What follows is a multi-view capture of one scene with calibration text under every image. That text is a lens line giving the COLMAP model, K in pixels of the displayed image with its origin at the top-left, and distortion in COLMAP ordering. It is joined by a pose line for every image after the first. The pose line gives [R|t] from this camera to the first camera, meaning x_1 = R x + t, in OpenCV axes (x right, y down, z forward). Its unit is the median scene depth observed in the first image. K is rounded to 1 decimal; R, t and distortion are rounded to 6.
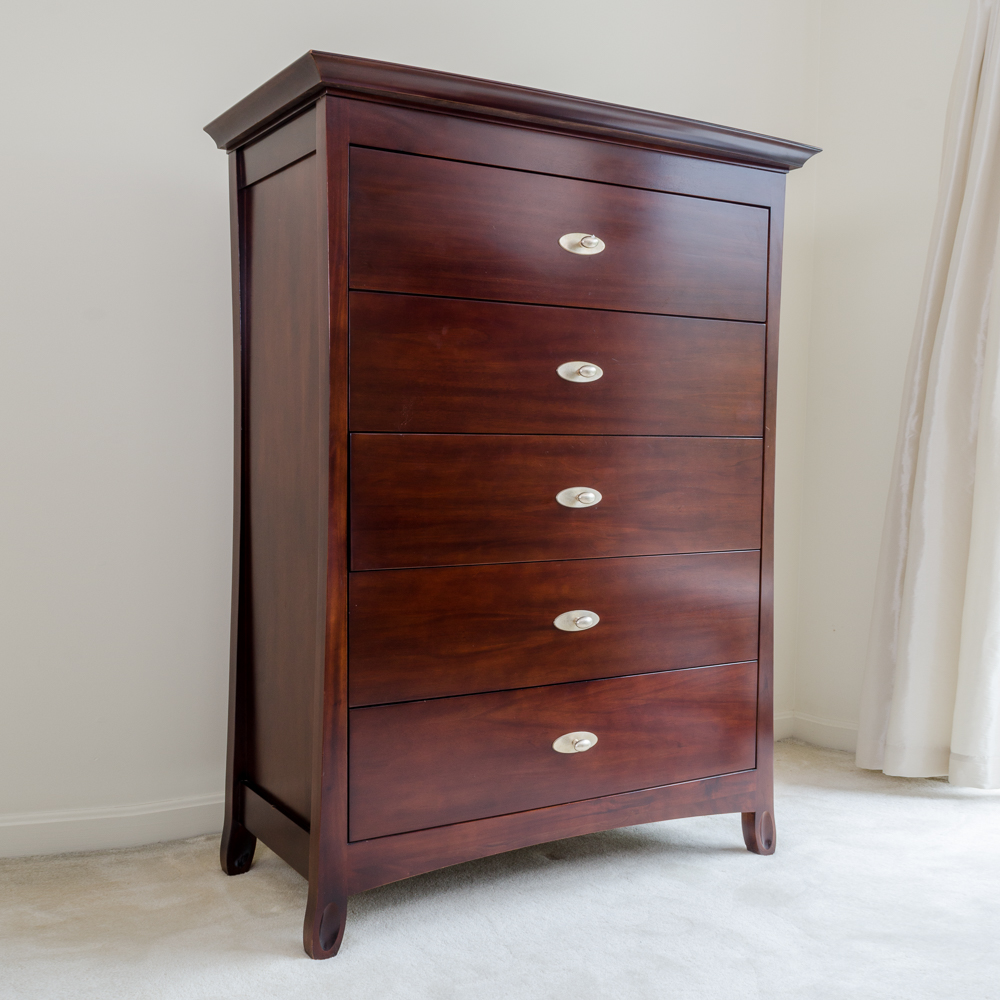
lens RADIAL K [[1179.8, 0, 493.3], [0, 1179.8, 499.3], [0, 0, 1]] dist [-0.023858, 0.000000]
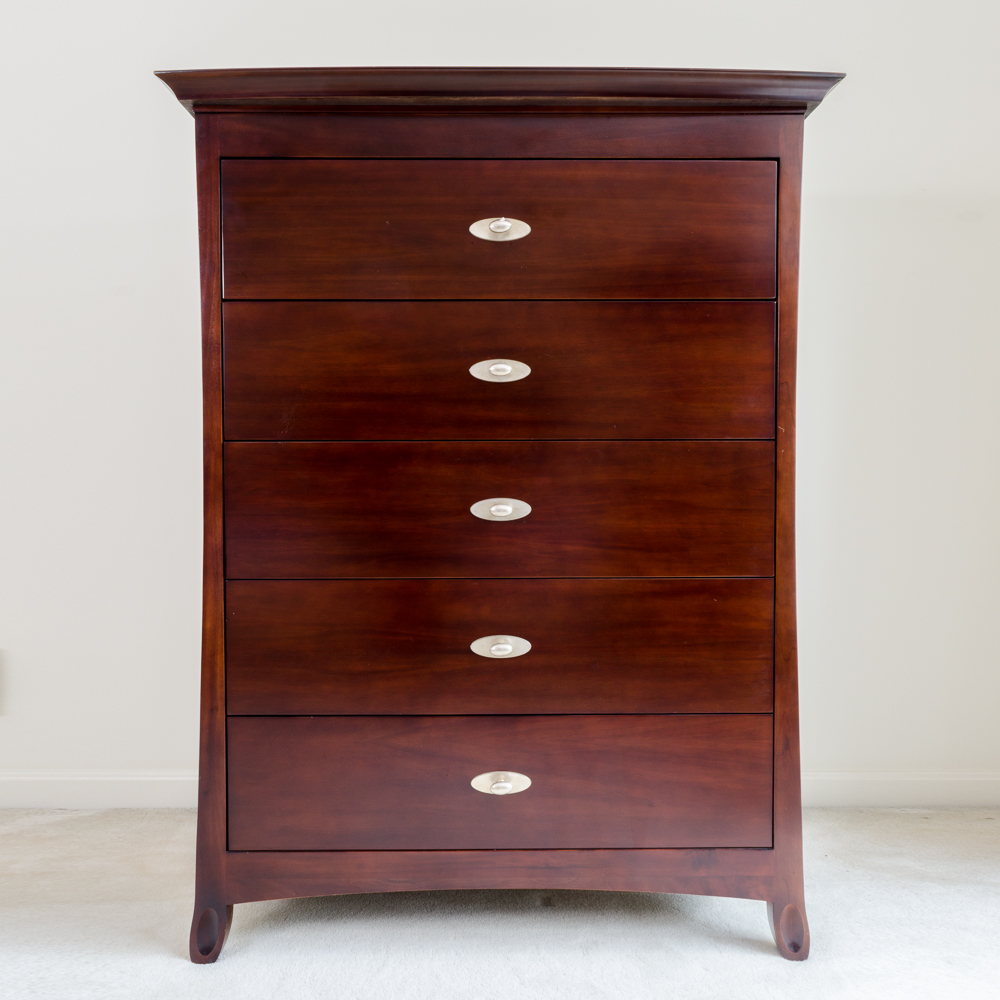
lens RADIAL K [[940.0, 0, 502.9], [0, 940.0, 484.9], [0, 0, 1]] dist [-0.004477, 0.000000]
pose [[0.861386, -0.000790, -0.507950, 0.448268], [-0.015158, 0.999513, -0.027260, -0.000942], [0.507725, 0.031181, 0.860955, 0.389970]]
